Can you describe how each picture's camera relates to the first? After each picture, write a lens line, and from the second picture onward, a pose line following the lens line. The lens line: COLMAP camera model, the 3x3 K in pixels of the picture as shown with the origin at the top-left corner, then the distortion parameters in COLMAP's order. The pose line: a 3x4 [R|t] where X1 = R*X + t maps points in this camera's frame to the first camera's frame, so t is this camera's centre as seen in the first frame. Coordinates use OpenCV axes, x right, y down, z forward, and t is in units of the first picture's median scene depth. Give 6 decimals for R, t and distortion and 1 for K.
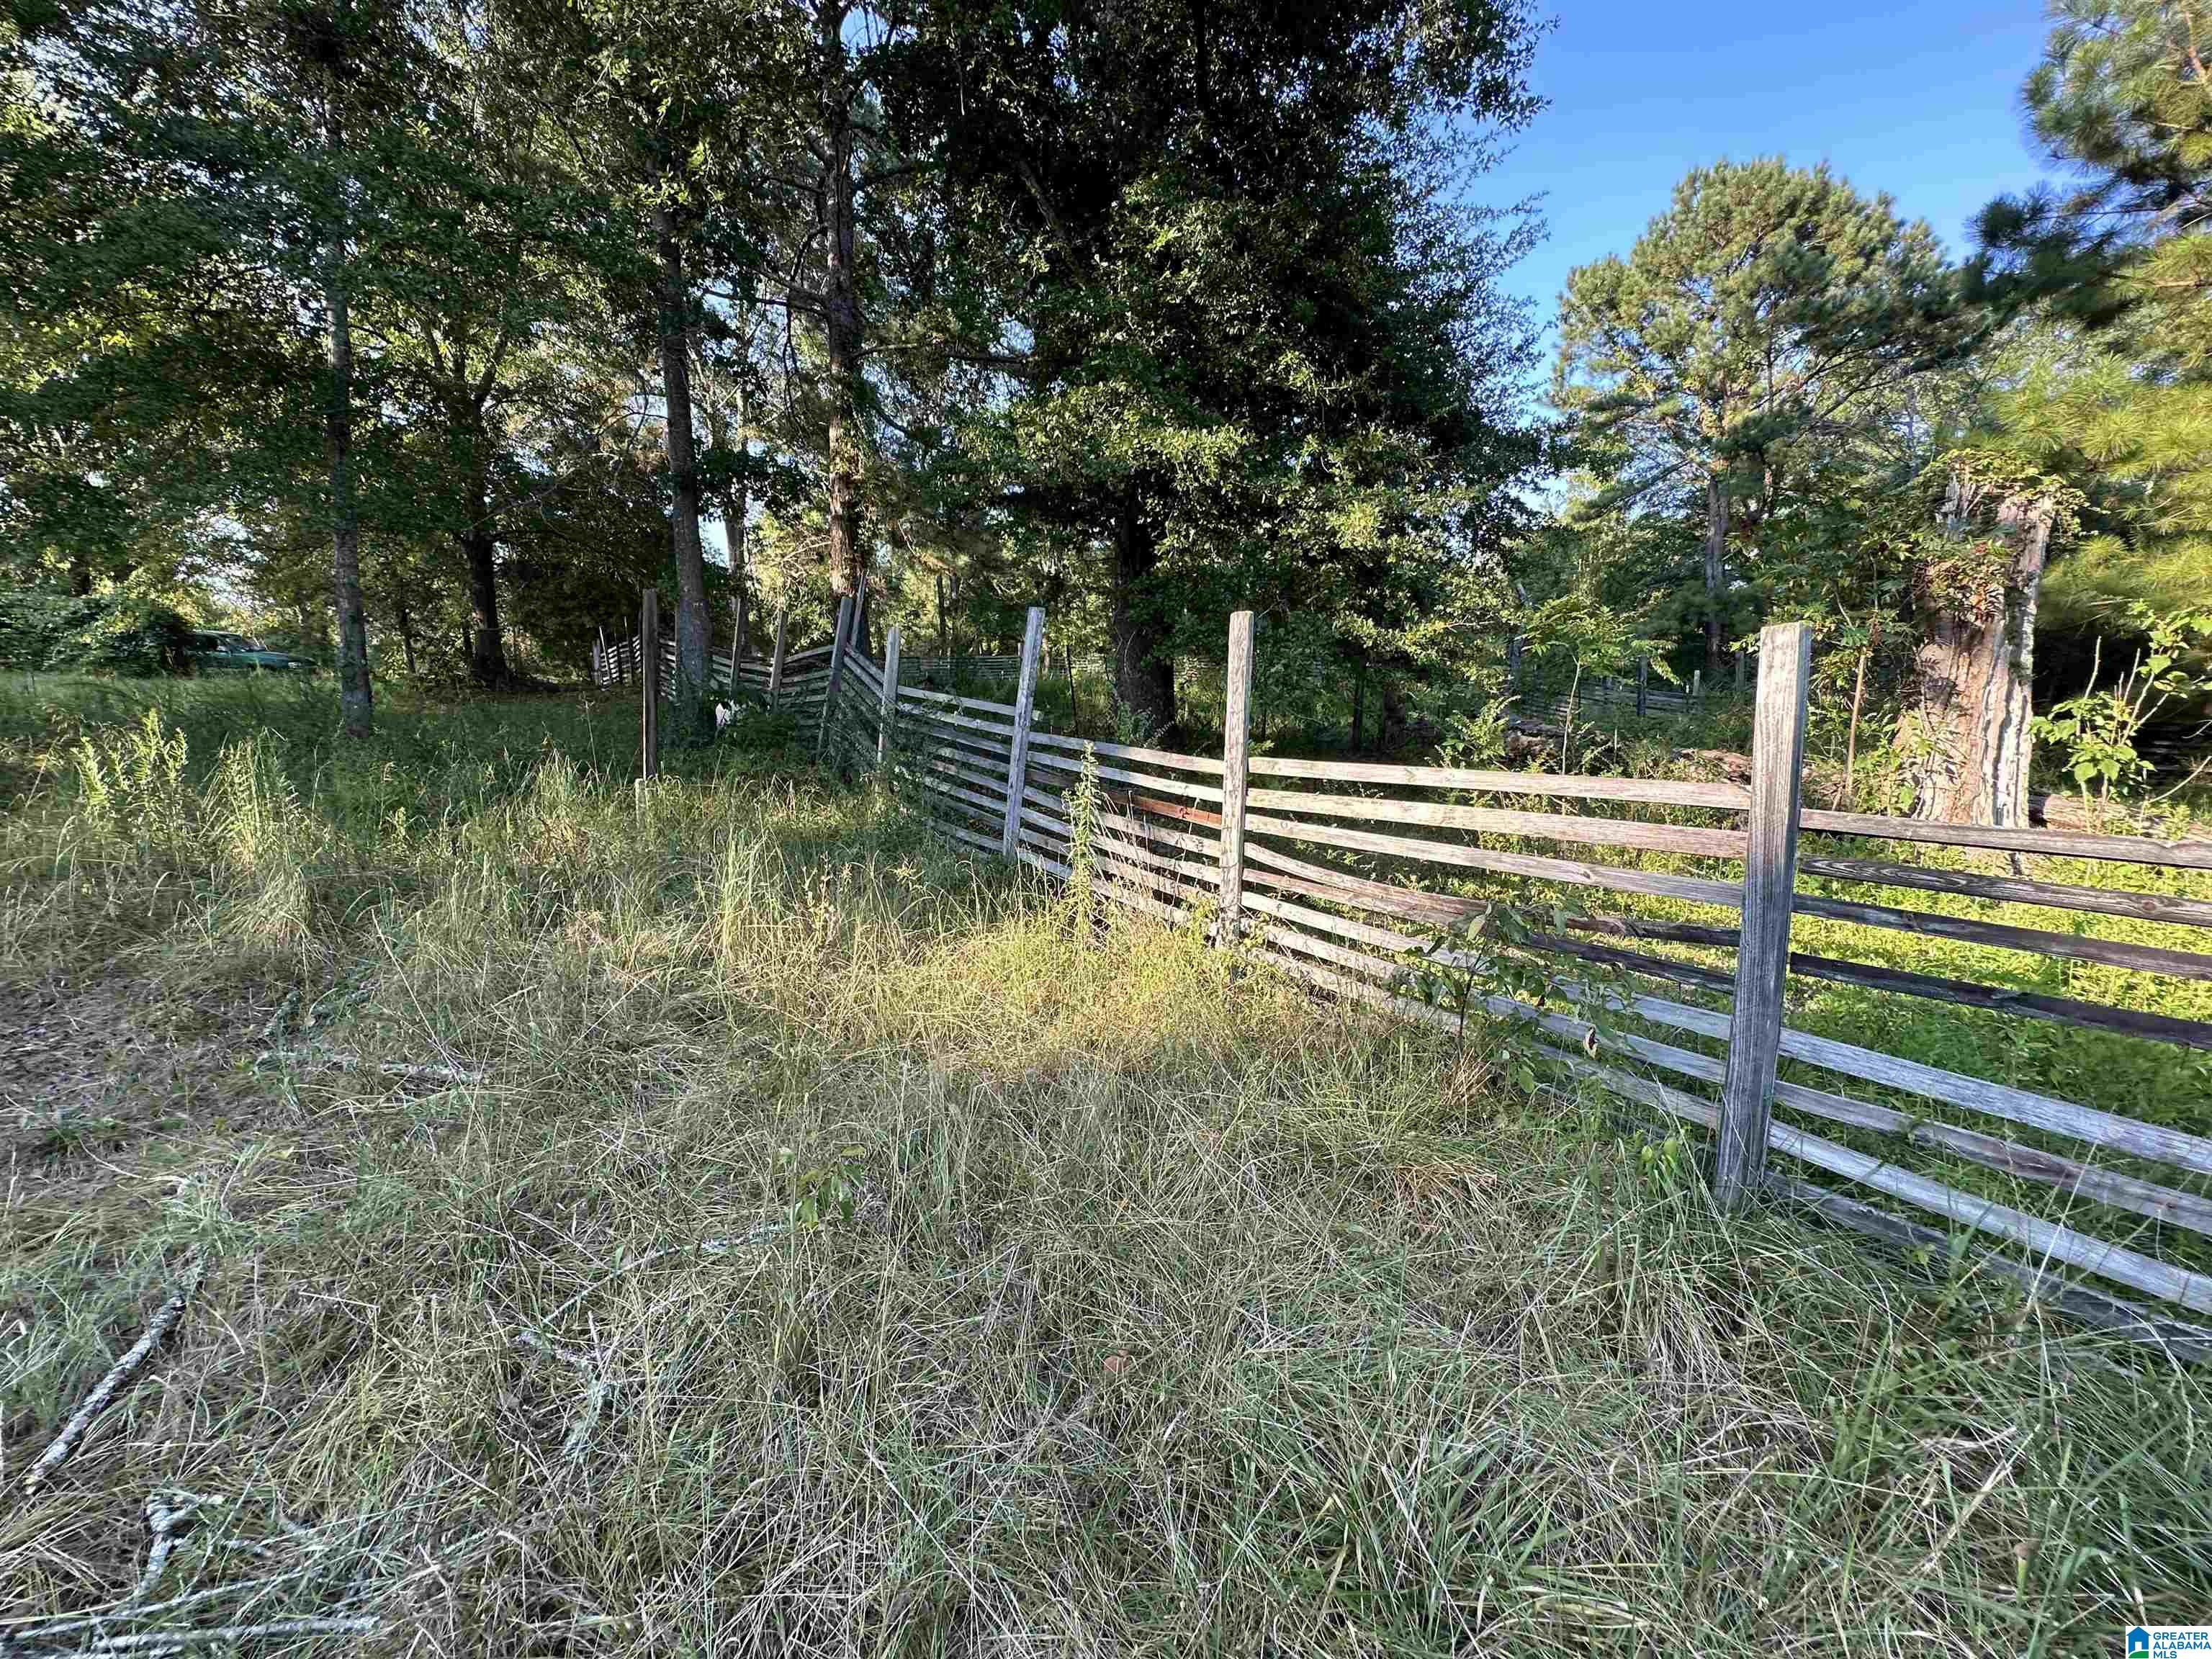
lens RADIAL K [[881.9, 0, 1106.0], [0, 881.9, 829.5], [0, 0, 1]] dist [-0.002806, 0.000312]
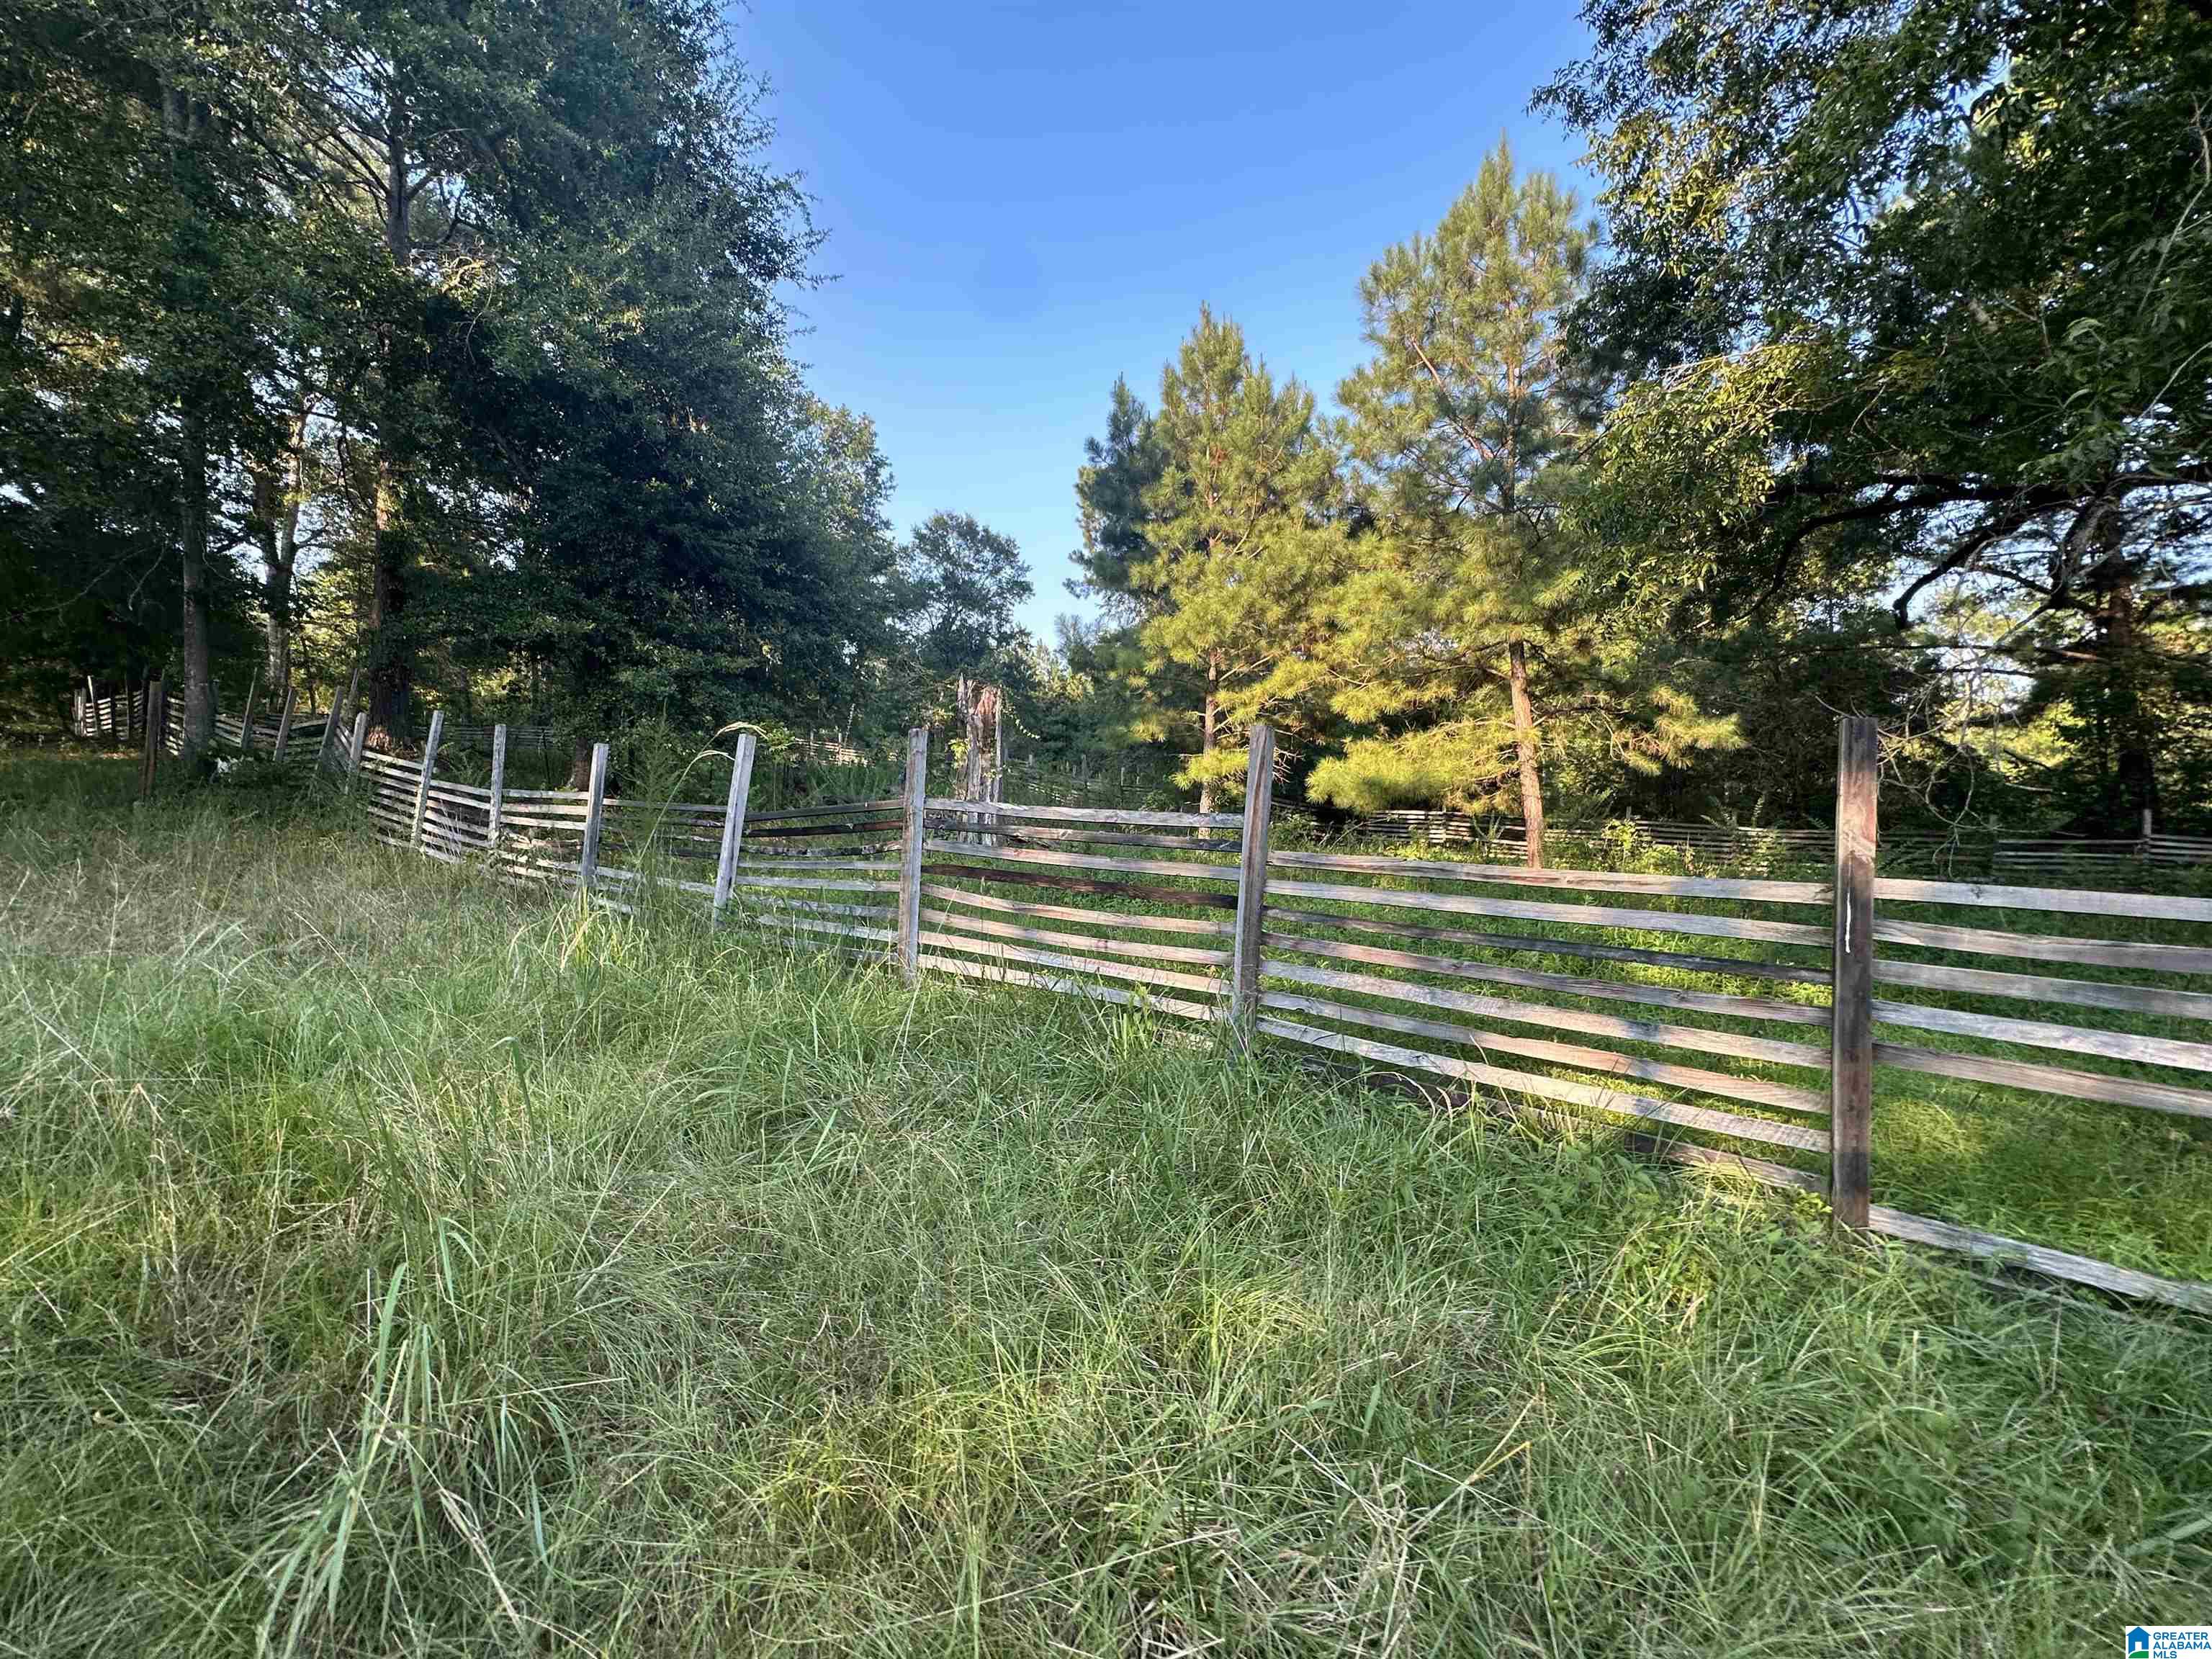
lens RADIAL K [[881.9, 0, 1106.0], [0, 881.9, 829.5], [0, 0, 1]] dist [-0.002806, 0.000312]
pose [[0.938692, 0.024550, 0.343882, 0.563128], [0.010945, 0.994836, -0.100899, 0.176178], [-0.344583, 0.098477, 0.933576, -1.066845]]
